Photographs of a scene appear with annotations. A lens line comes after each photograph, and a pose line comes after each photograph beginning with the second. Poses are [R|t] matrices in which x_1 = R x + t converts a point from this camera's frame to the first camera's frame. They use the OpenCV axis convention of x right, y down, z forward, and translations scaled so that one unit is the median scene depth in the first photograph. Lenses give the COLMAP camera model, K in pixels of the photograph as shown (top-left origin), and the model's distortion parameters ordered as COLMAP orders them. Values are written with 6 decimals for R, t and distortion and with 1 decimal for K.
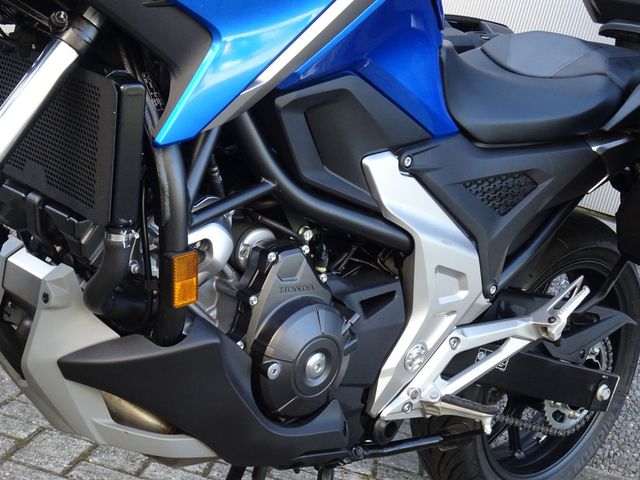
lens RADIAL K [[1186.0, 0, 320.1], [0, 1186.0, 240.5], [0, 0, 1]] dist [-0.011072, 0.000000]
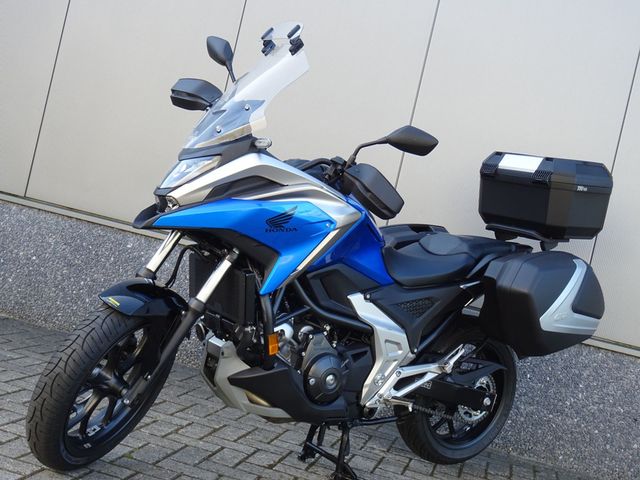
lens RADIAL K [[898.0, 0, 320.2], [0, 898.0, 239.8], [0, 0, 1]] dist [-0.013451, 0.000000]
pose [[0.990146, -0.048365, -0.131422, 0.226977], [0.031320, 0.991175, -0.128804, 0.053532], [0.136492, 0.123419, 0.982923, -0.848012]]
